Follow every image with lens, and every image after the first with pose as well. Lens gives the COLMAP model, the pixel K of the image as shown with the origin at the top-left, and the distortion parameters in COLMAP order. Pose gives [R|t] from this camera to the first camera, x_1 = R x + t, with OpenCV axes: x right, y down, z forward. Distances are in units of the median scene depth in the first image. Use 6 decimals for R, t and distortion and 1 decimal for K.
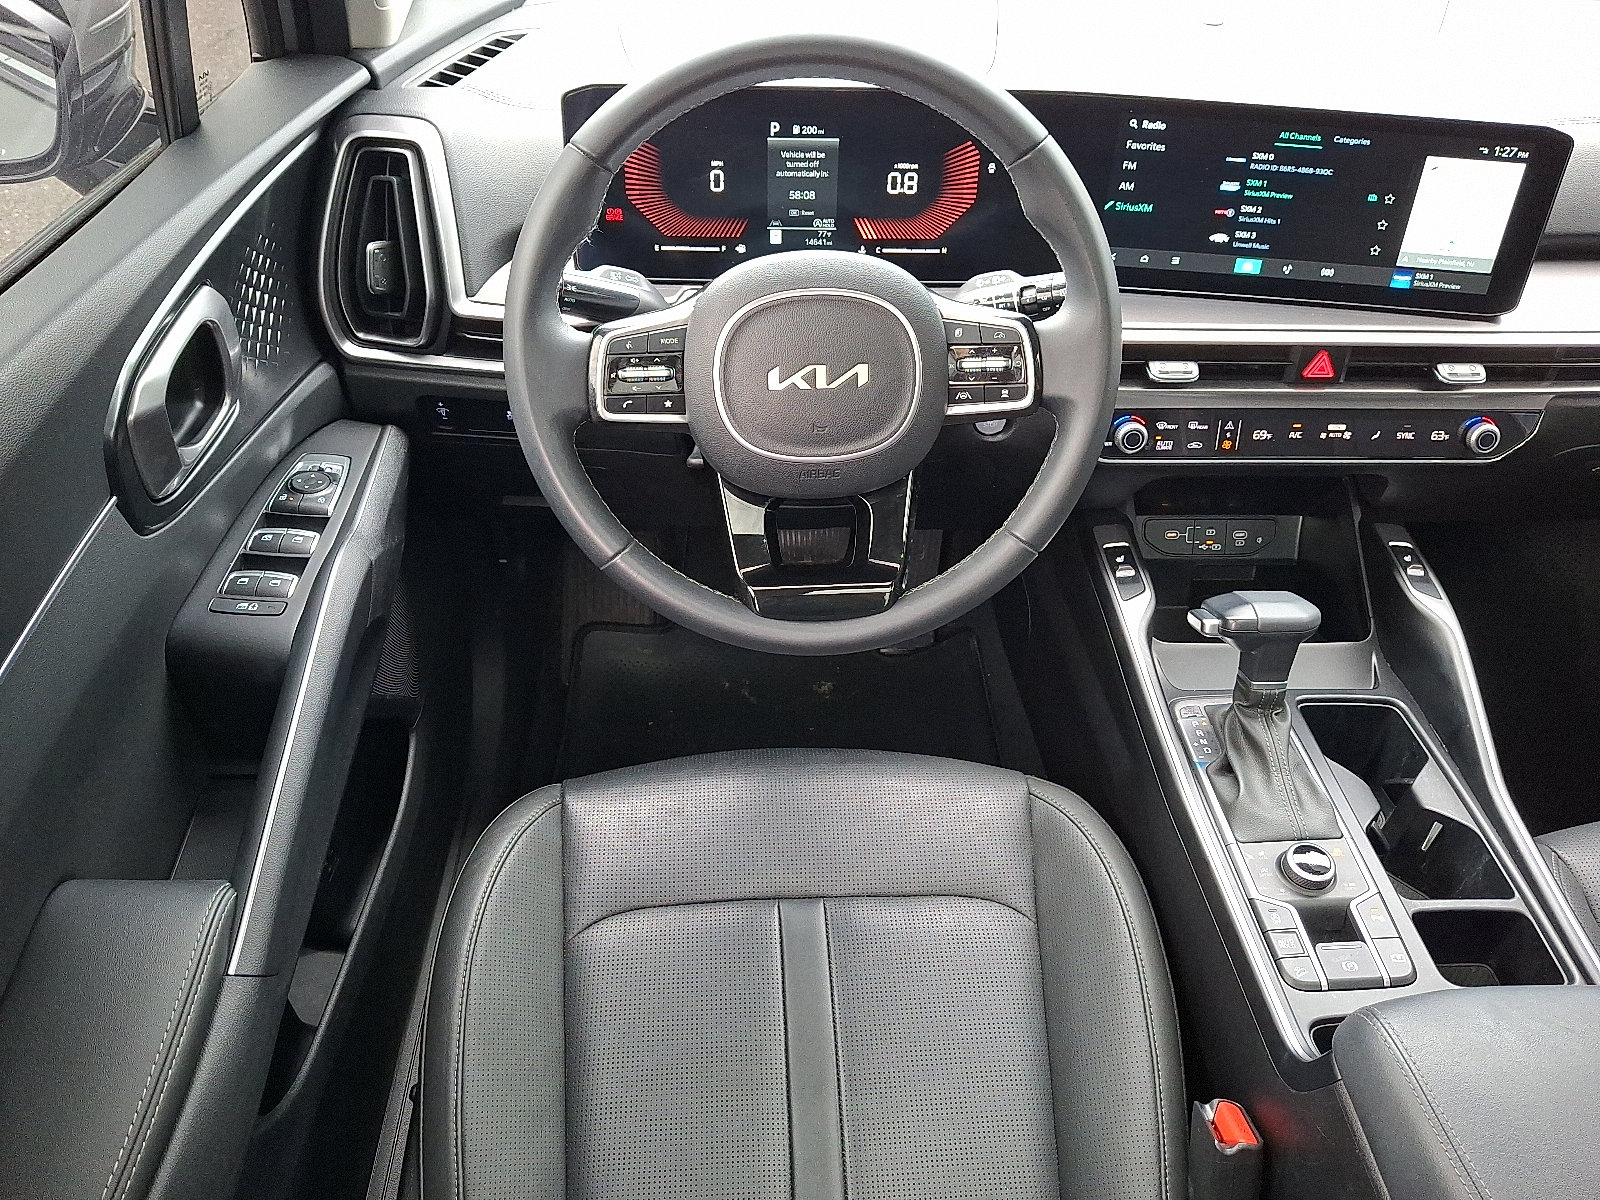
lens RADIAL K [[1319.8, 0, 800.0], [0, 1319.8, 600.0], [0, 0, 1]] dist [0.176600, -0.436131]
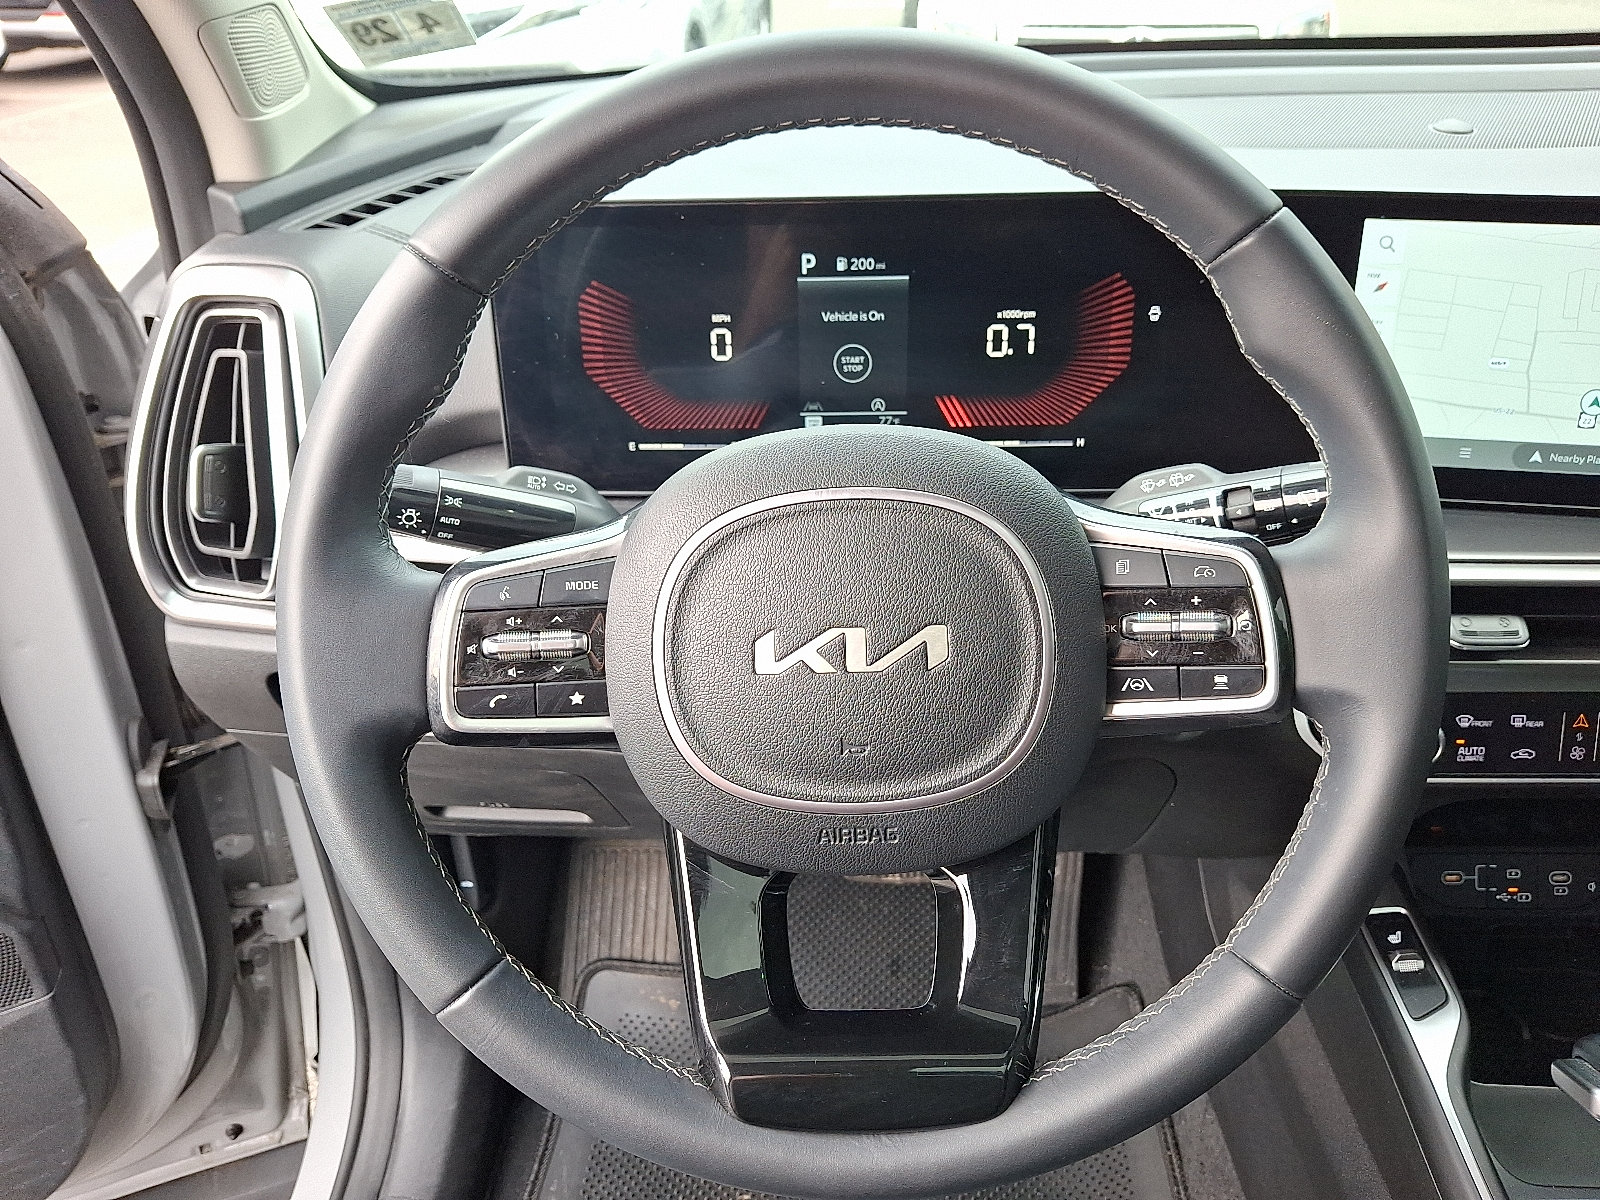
lens RADIAL K [[1202.6, 0, 800.0], [0, 1202.6, 600.0], [0, 0, 1]] dist [0.039007, -0.006342]
pose [[0.994319, -0.005456, -0.106299, 0.037517], [-0.013385, 0.984348, -0.175727, -0.088812], [0.105594, 0.176152, 0.978683, 0.453164]]
